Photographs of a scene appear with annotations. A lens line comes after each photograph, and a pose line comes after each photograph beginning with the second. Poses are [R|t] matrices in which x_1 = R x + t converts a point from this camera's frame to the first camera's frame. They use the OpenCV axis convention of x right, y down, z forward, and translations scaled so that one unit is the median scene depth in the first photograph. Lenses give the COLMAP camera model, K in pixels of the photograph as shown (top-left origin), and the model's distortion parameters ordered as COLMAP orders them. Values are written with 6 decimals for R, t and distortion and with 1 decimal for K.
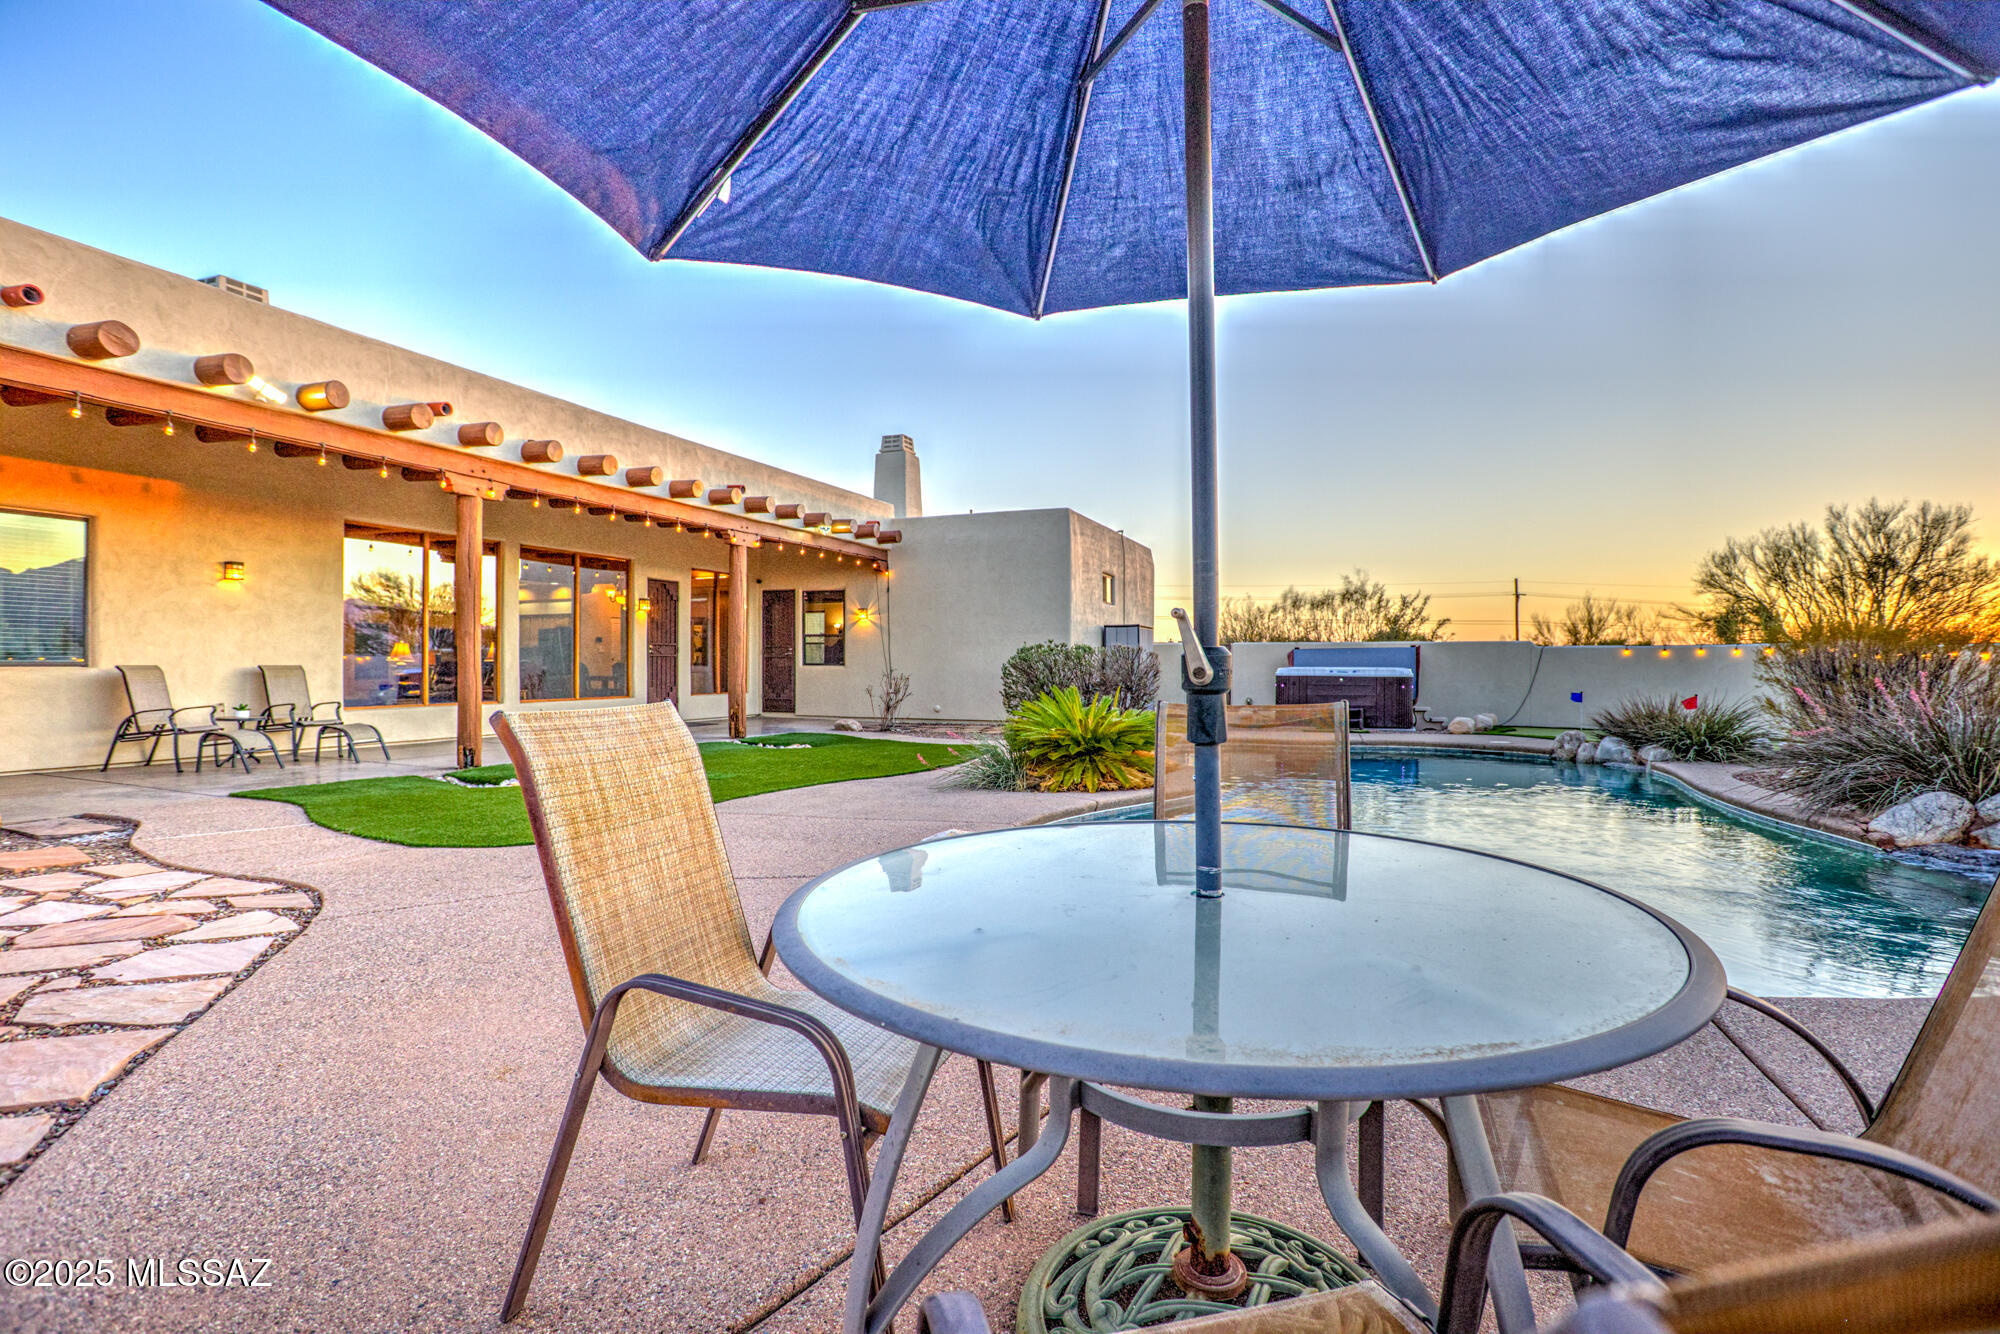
lens RADIAL K [[982.9, 0, 987.4], [0, 982.9, 664.2], [0, 0, 1]] dist [-0.083218, 0.042541]
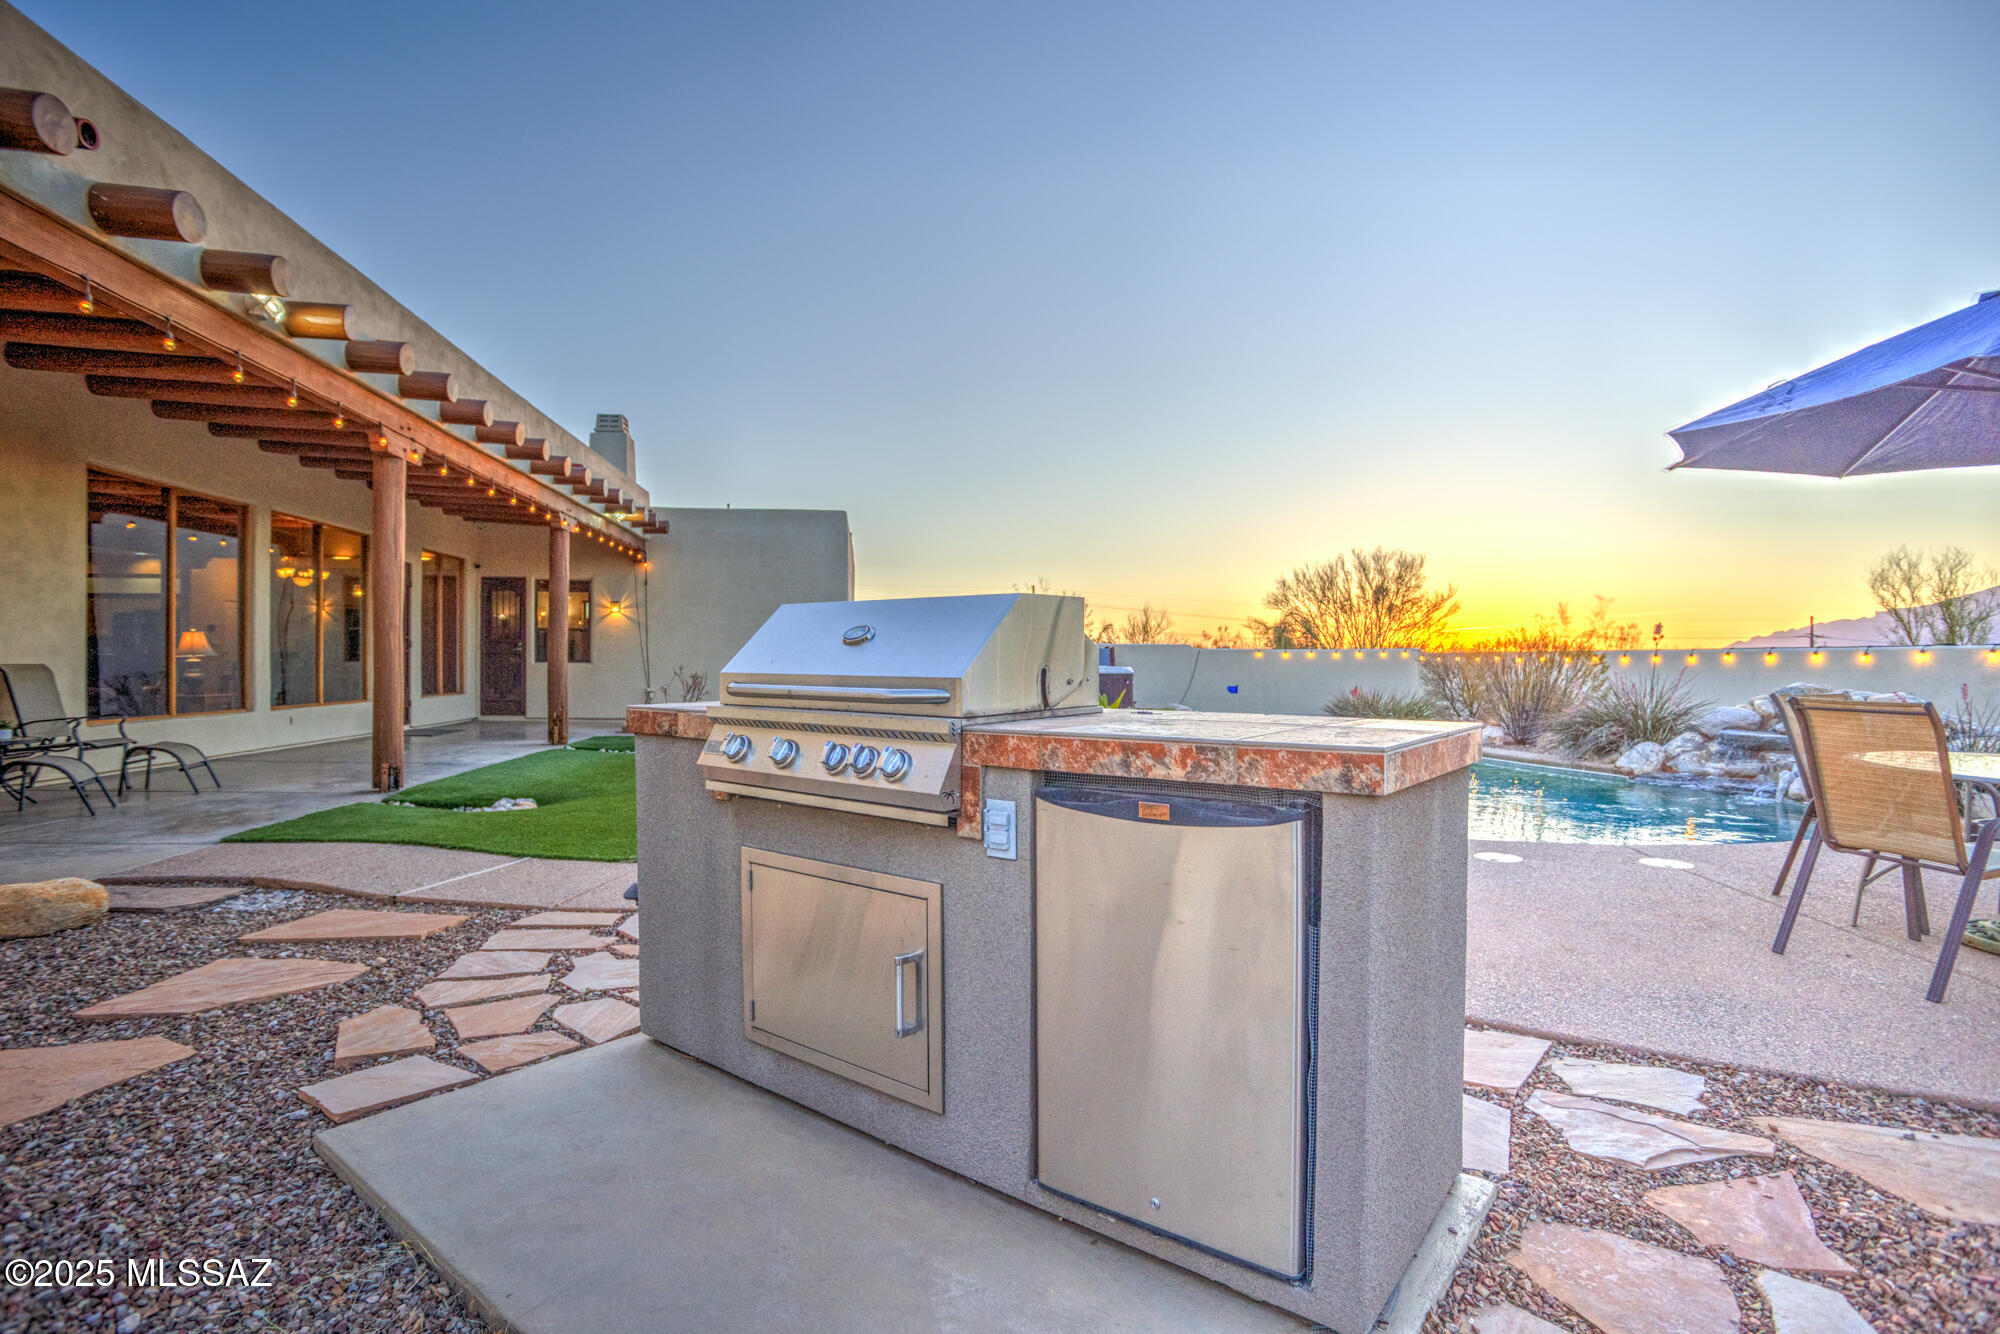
lens RADIAL K [[982.9, 0, 987.4], [0, 982.9, 664.2], [0, 0, 1]] dist [-0.083218, 0.042541]
pose [[0.872798, 0.001979, 0.488078, -0.290477], [-0.004603, 0.999981, 0.004178, -0.002629], [-0.488061, -0.005893, 0.872790, 0.023888]]
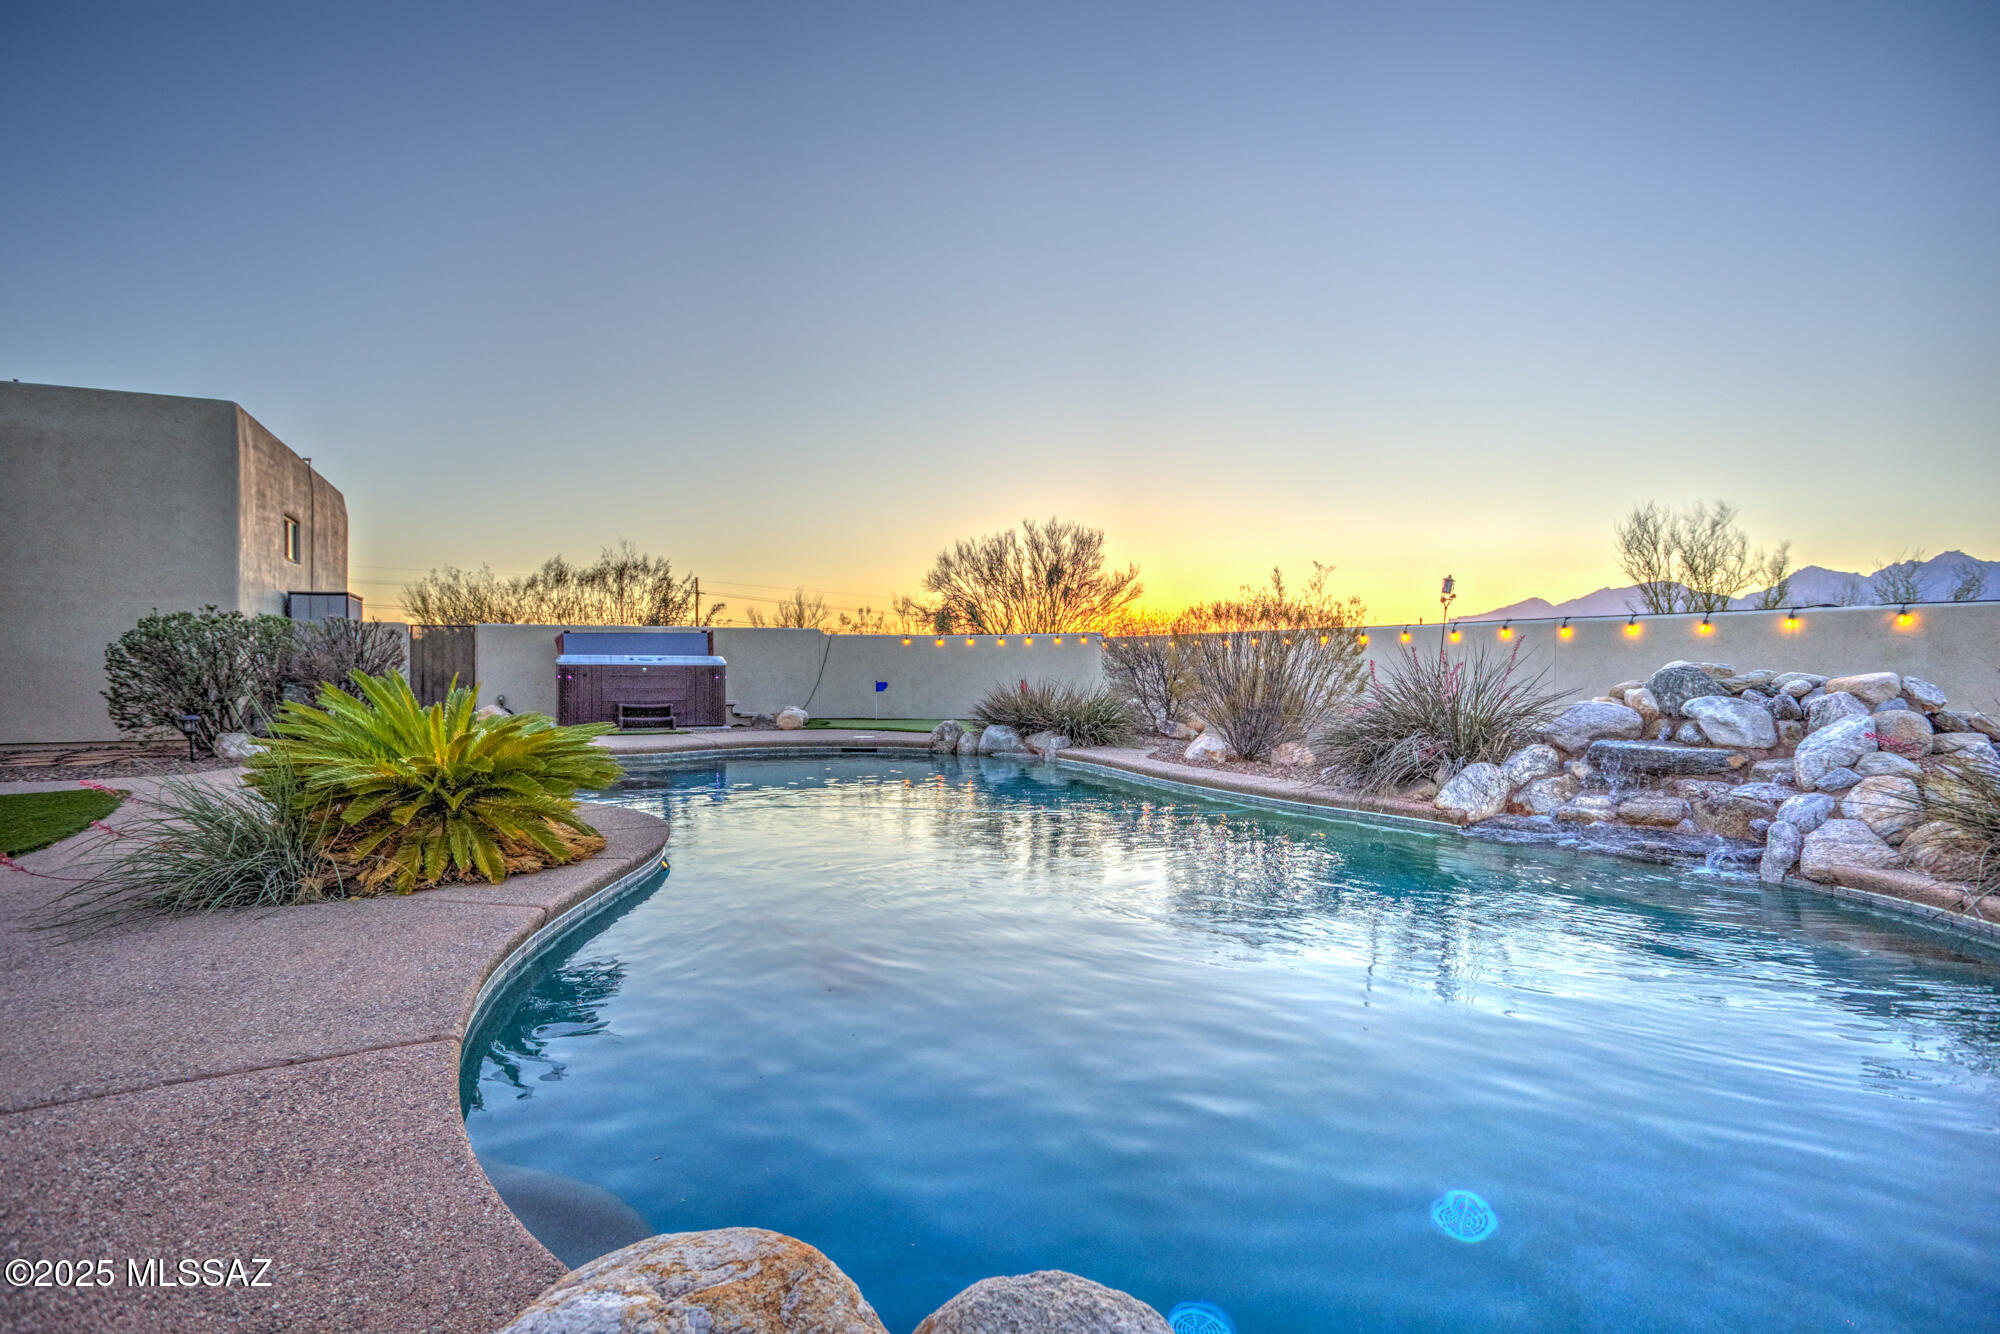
lens RADIAL K [[982.9, 0, 987.4], [0, 982.9, 664.2], [0, 0, 1]] dist [-0.083218, 0.042541]
pose [[0.679679, -0.000743, 0.733509, -0.035968], [-0.001108, 0.999997, 0.002039, 0.009146], [-0.733509, -0.002199, 0.679677, 0.224192]]
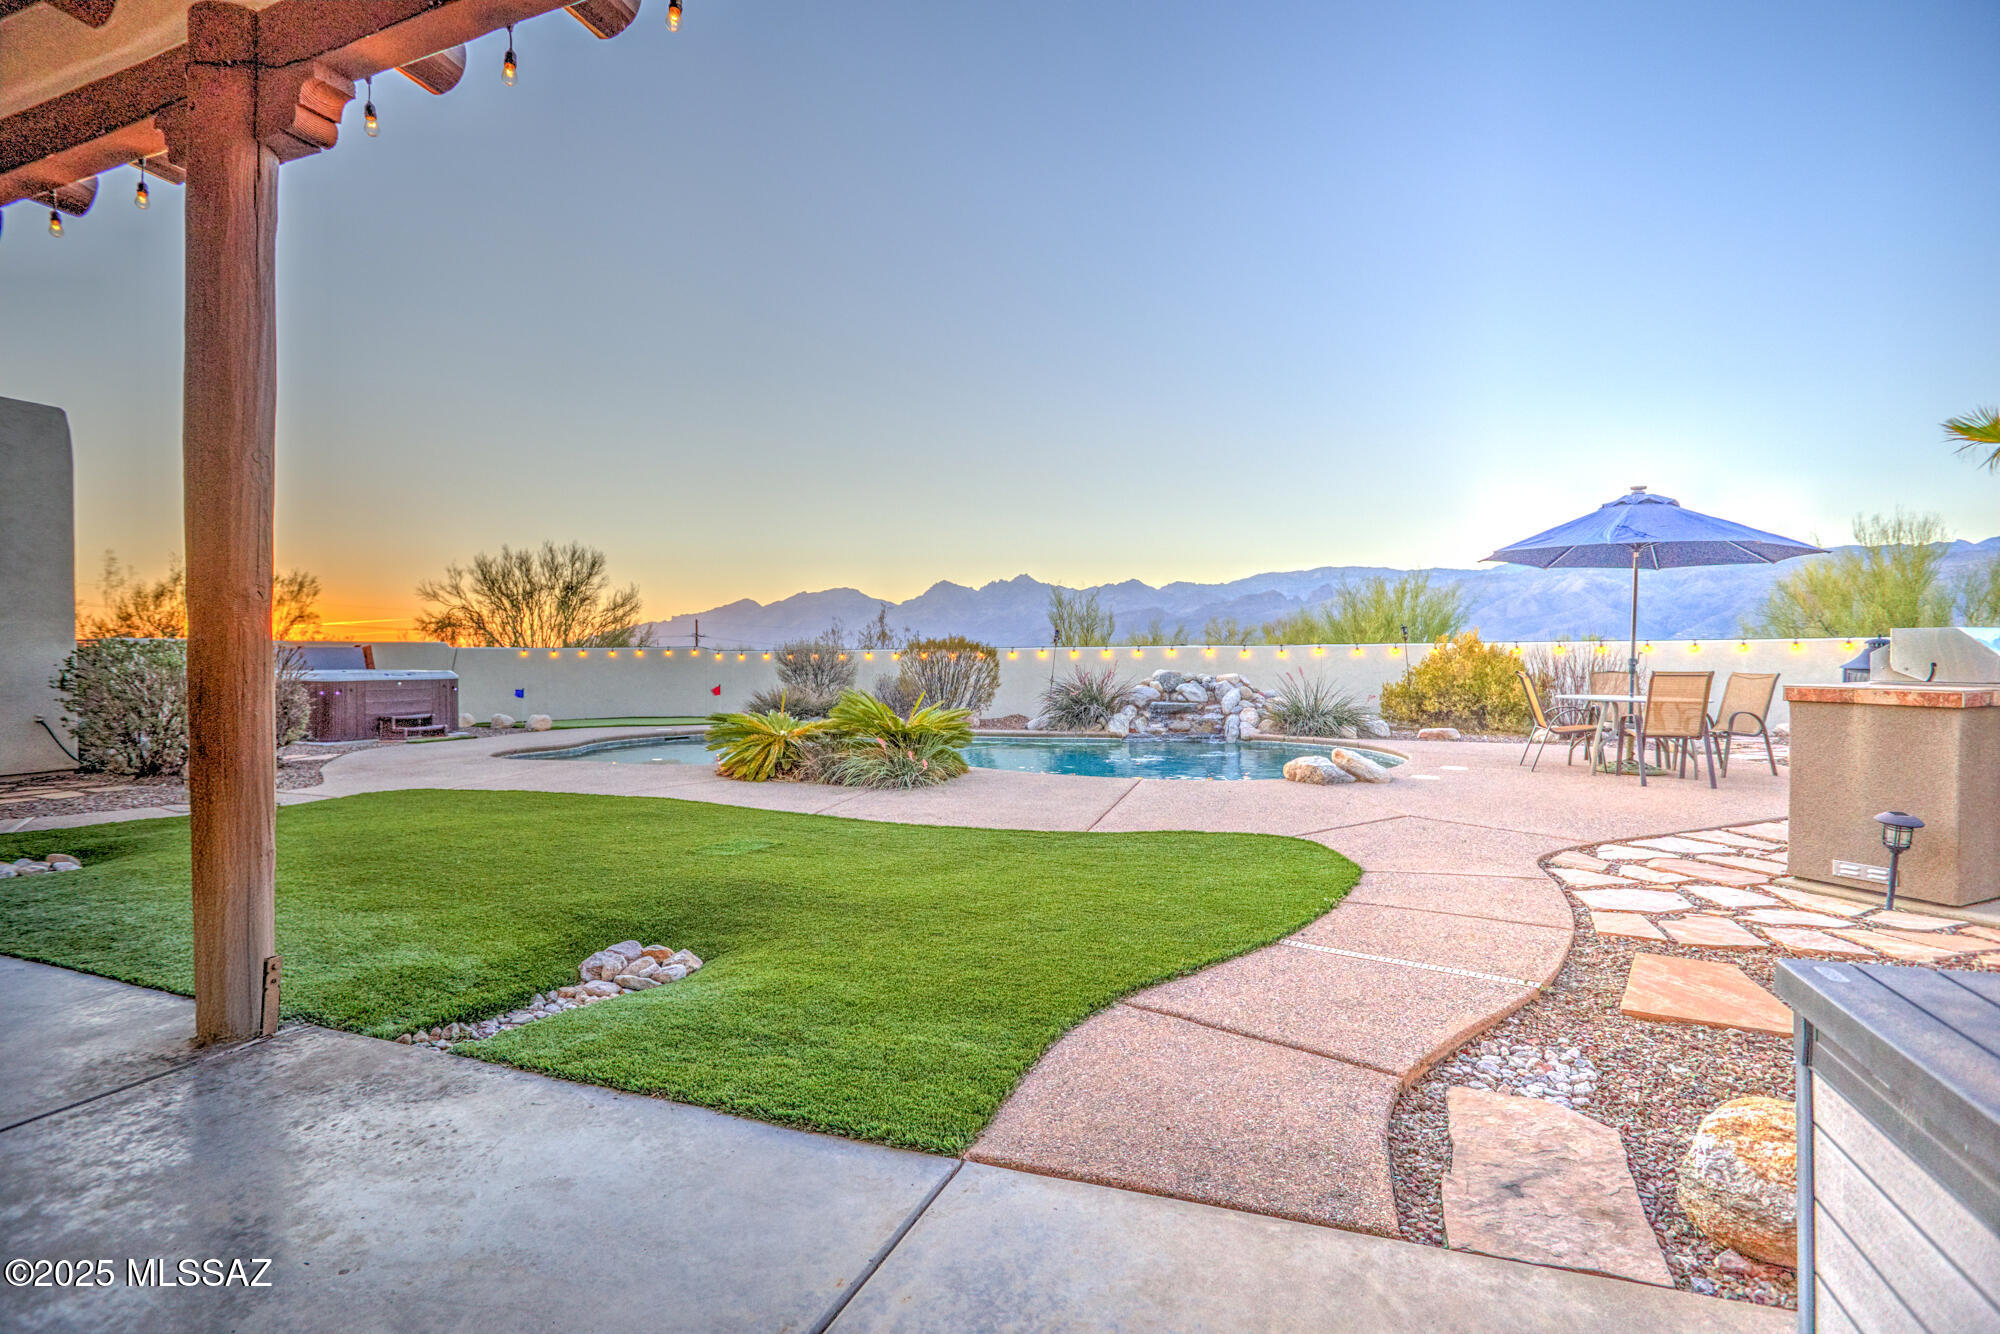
lens RADIAL K [[982.9, 0, 987.4], [0, 982.9, 664.2], [0, 0, 1]] dist [-0.083218, 0.042541]
pose [[-0.017384, -0.010226, 0.999797, -0.488472], [0.007928, 0.999915, 0.010365, -0.006144], [-0.999817, 0.008106, -0.017302, 0.449821]]
